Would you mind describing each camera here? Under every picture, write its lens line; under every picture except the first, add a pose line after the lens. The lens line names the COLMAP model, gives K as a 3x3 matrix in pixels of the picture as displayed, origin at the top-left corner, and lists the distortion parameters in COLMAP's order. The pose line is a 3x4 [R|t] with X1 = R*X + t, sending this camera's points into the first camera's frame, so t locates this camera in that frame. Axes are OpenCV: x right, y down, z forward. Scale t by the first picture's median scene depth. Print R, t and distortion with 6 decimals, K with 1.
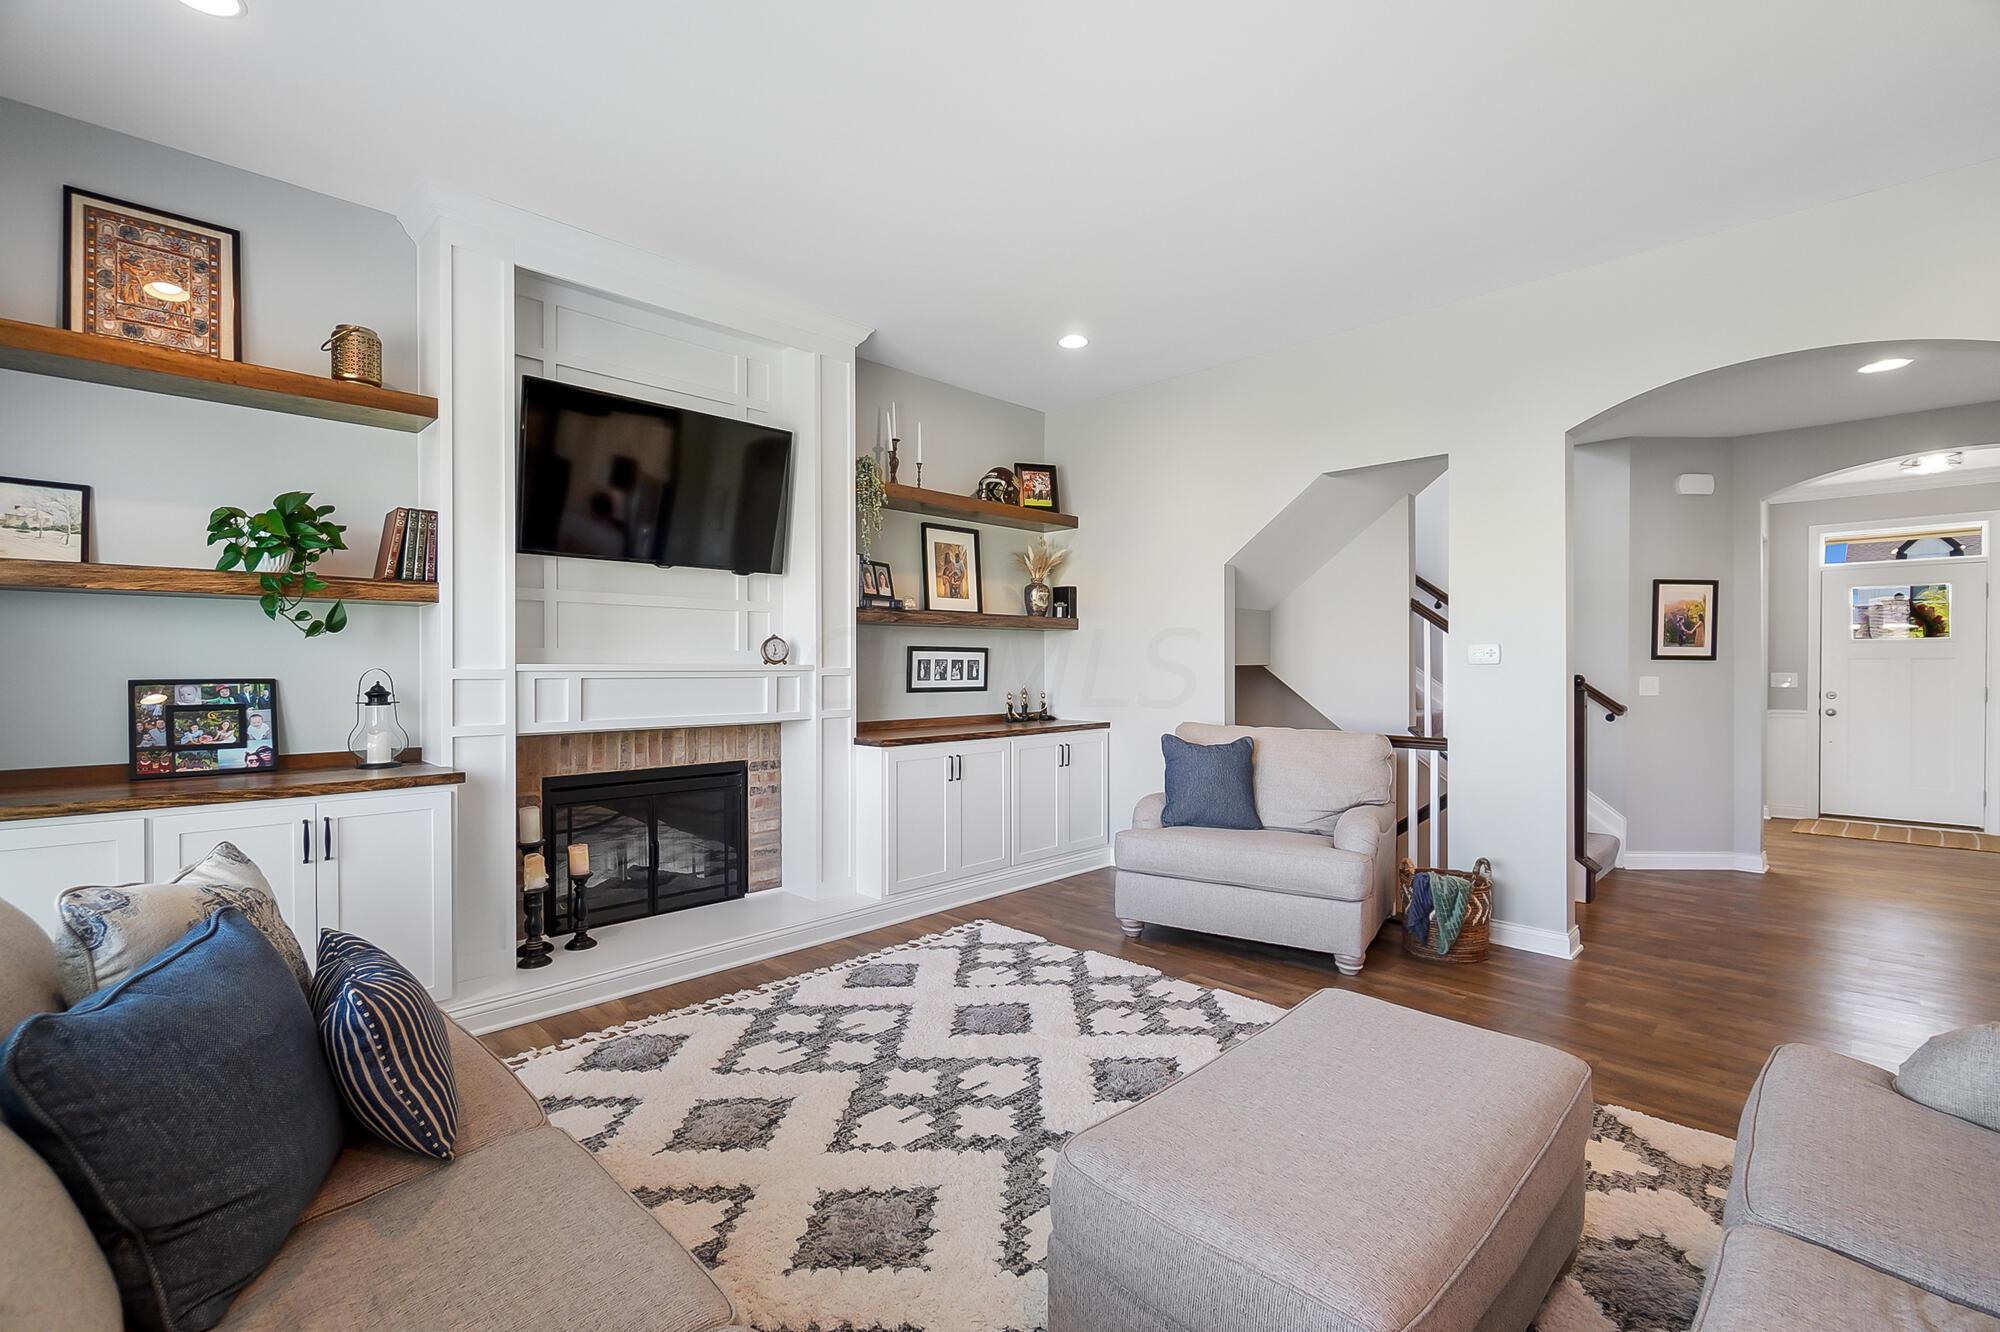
lens RADIAL K [[873.7, 0, 992.4], [0, 873.7, 669.3], [0, 0, 1]] dist [-0.001940, -0.001302]
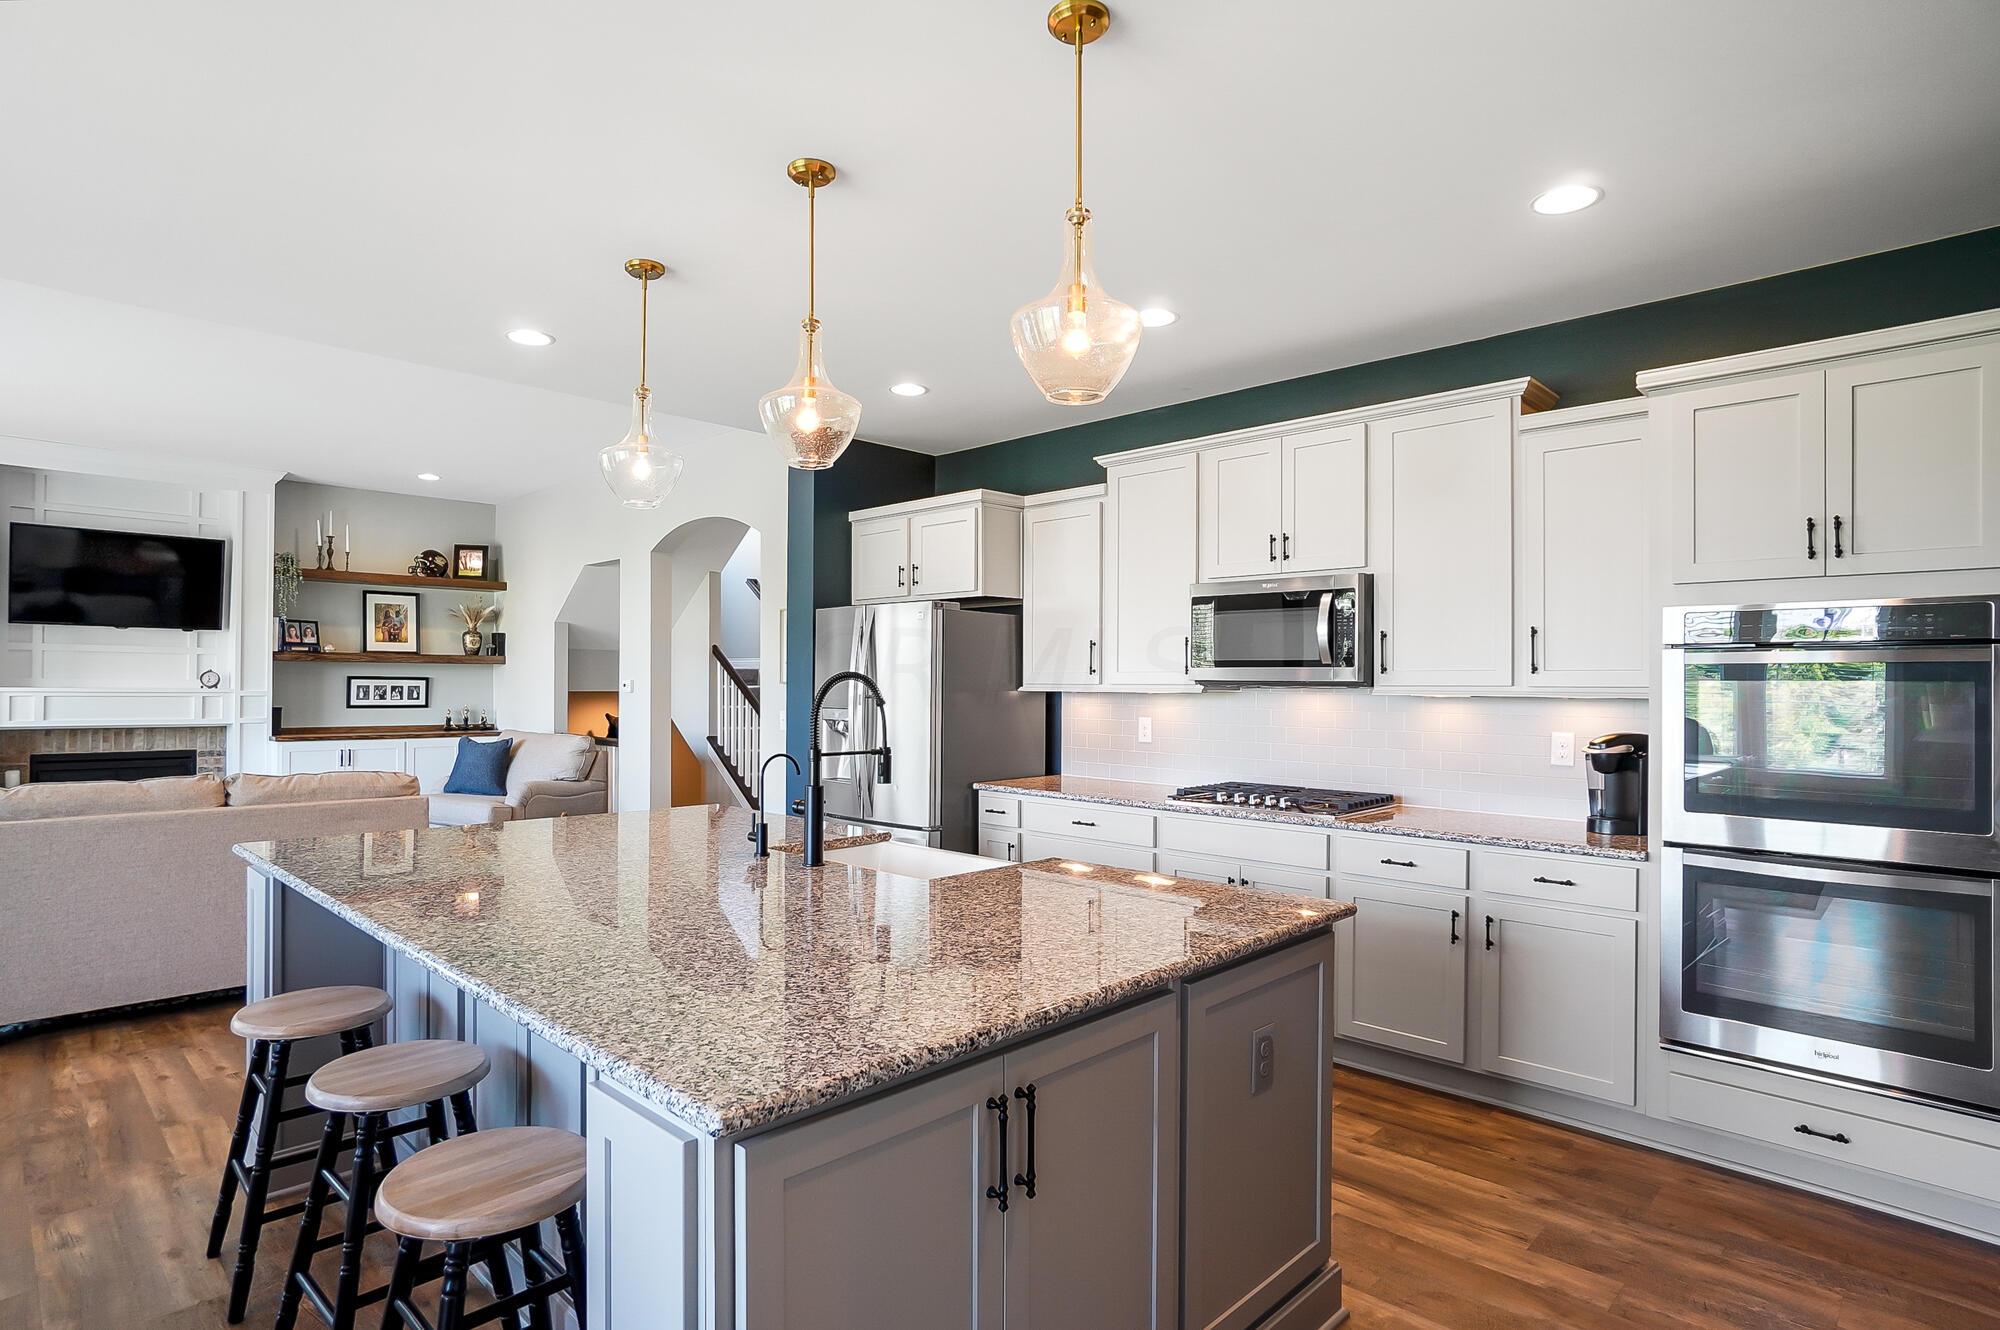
lens RADIAL K [[1038.7, 0, 991.8], [0, 1038.7, 678.1], [0, 0, 1]] dist [-0.055743, 0.028926]
pose [[0.999927, 0.008421, 0.008620, 1.115523], [-0.008311, 0.999884, -0.012756, -0.012072], [-0.008727, 0.012684, 0.999881, -0.817569]]
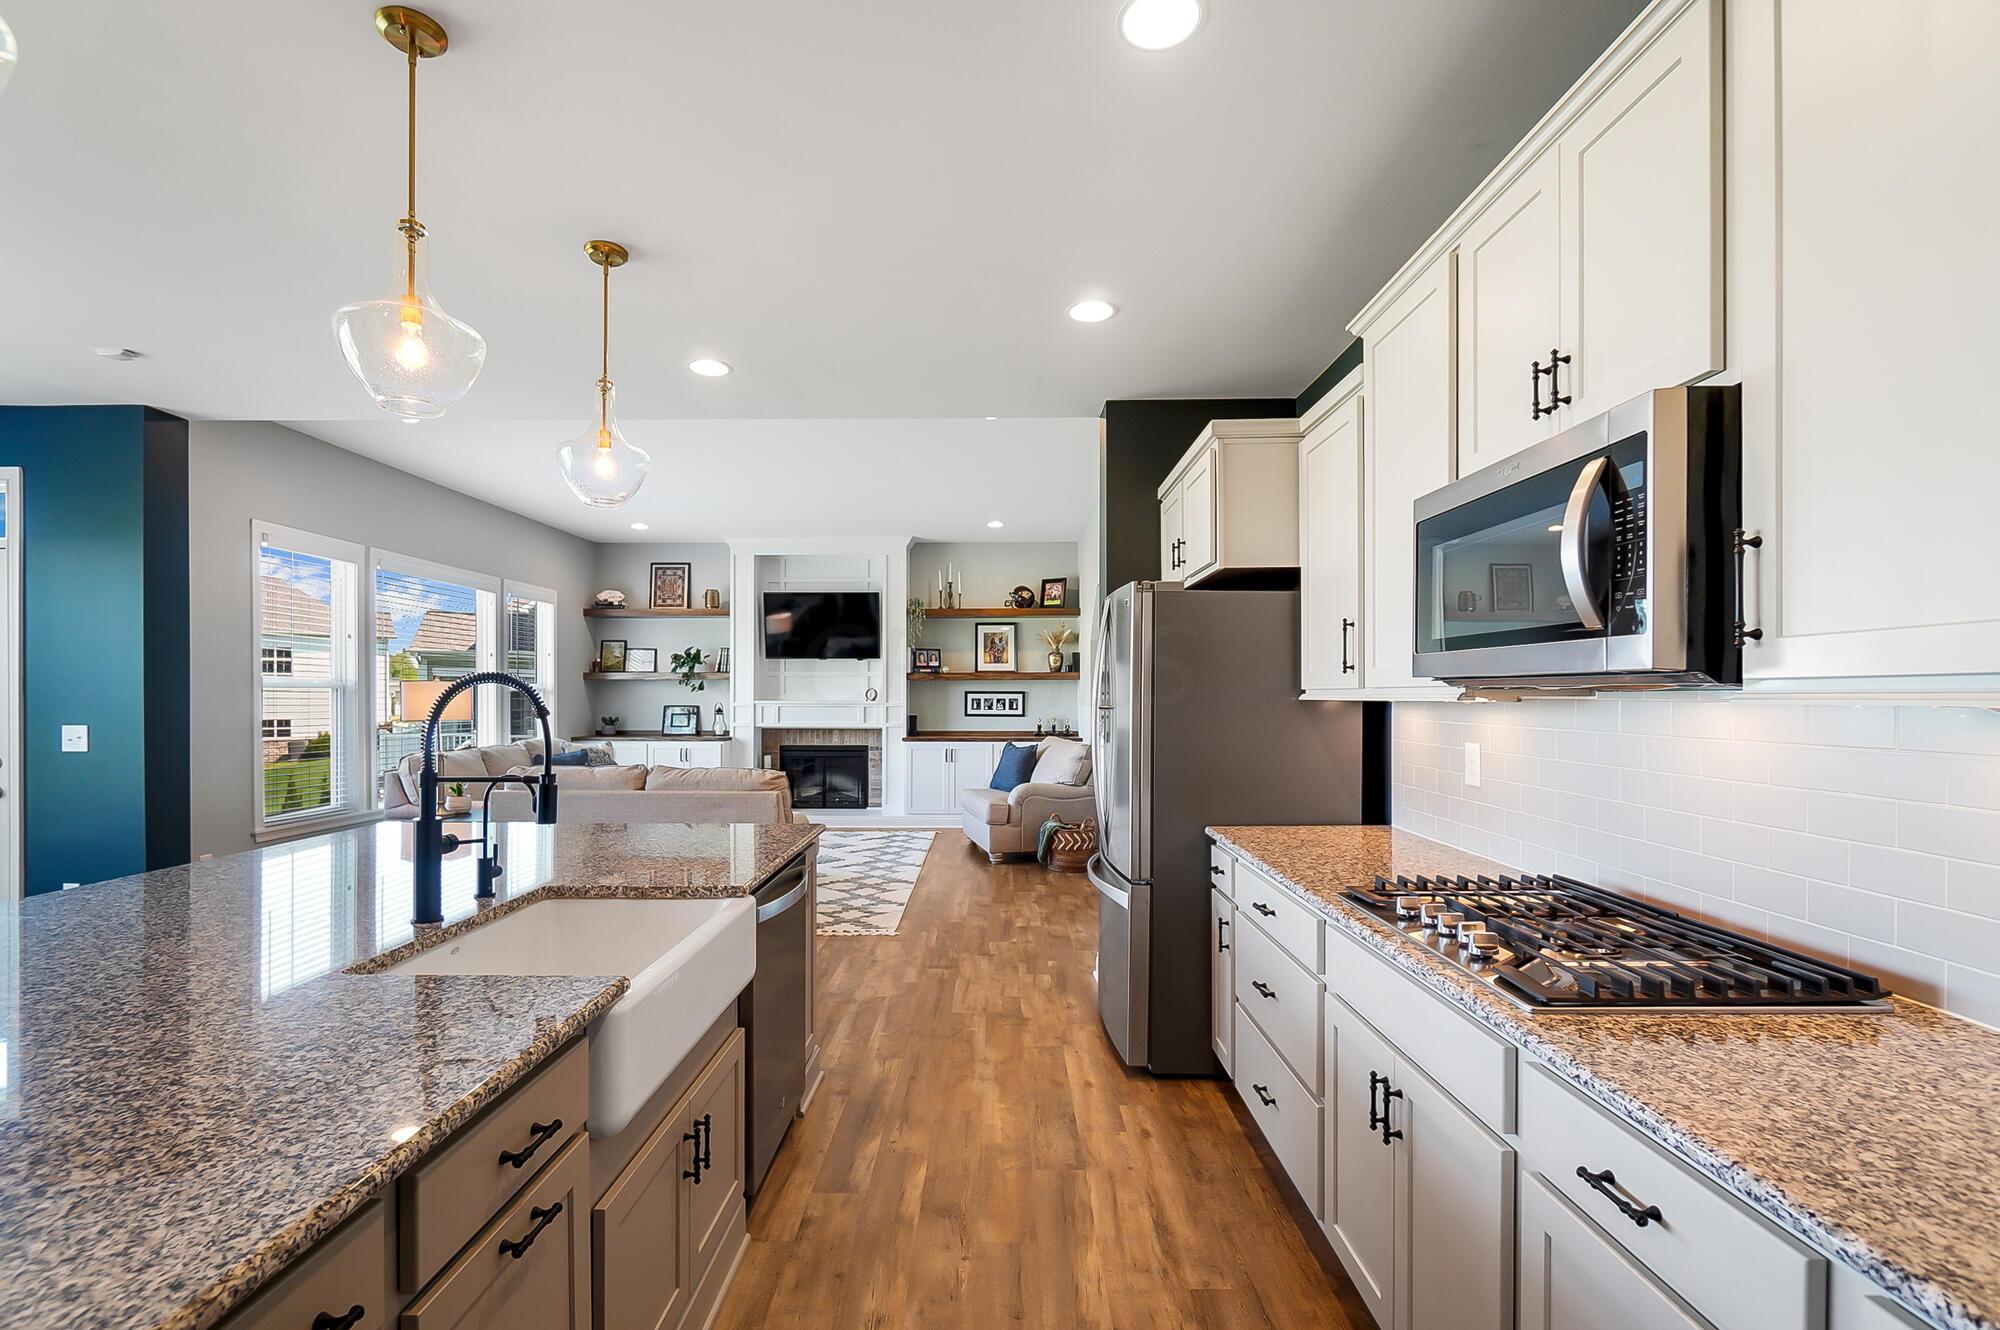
lens RADIAL K [[885.6, 0, 992.6], [0, 885.6, 697.7], [0, 0, 1]] dist [-0.000340, -0.004522]
pose [[0.699226, 0.002510, -0.714897, 1.488852], [-0.005184, 0.999985, -0.001559, -0.011858], [0.714882, 0.004796, 0.699228, -0.307181]]
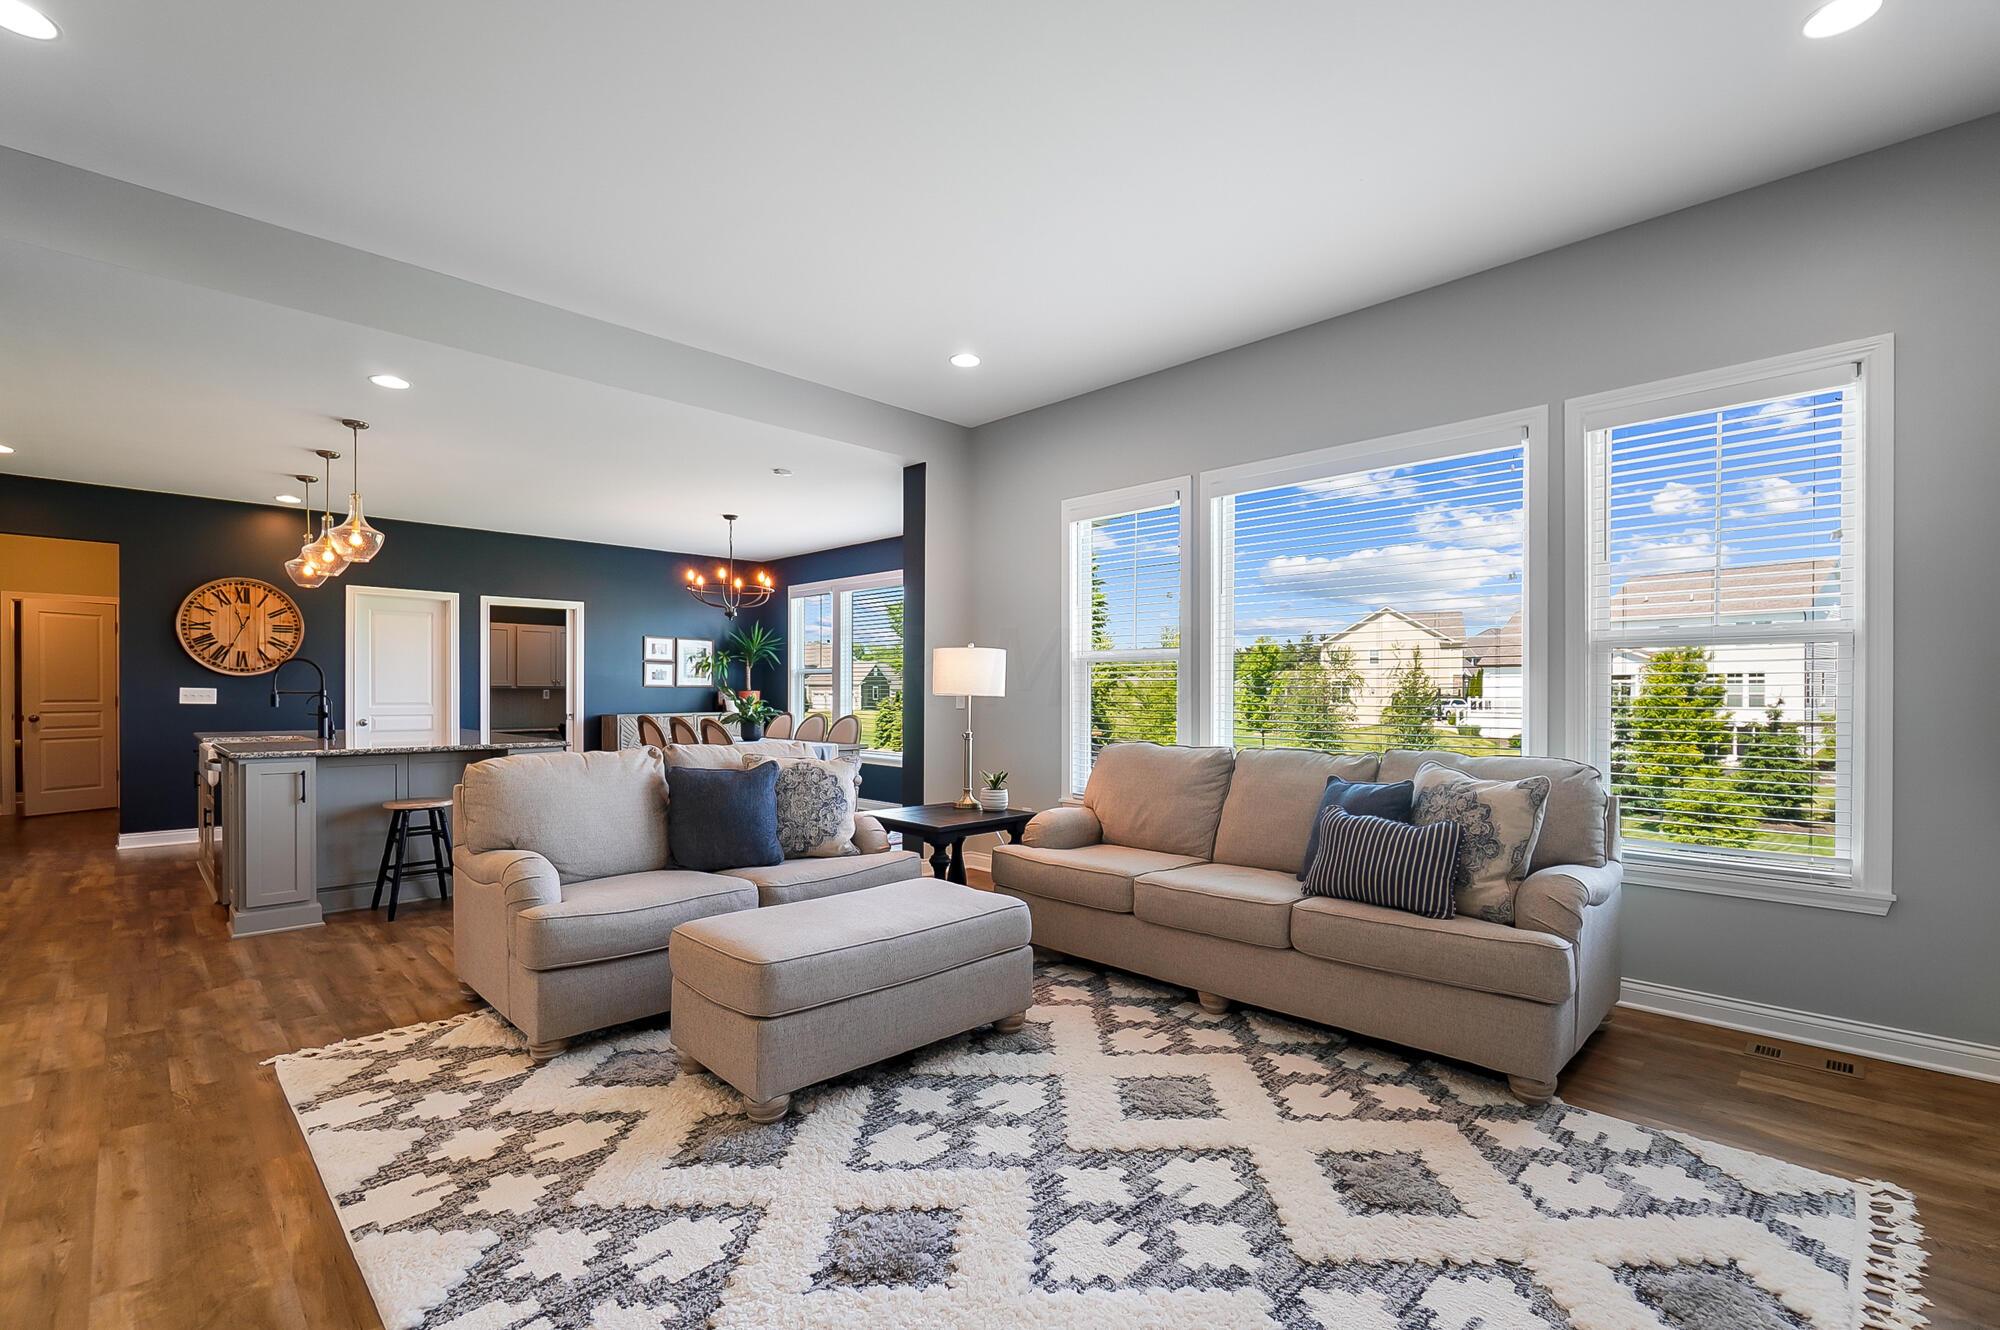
lens RADIAL K [[875.7, 0, 987.1], [0, 875.7, 702.2], [0, 0, 1]] dist [0.000422, -0.004415]
pose [[-0.999943, -0.004460, 0.009711, 0.052297], [-0.004297, 0.999850, 0.016790, 0.014655], [-0.009784, 0.016747, -0.999812, 1.035739]]
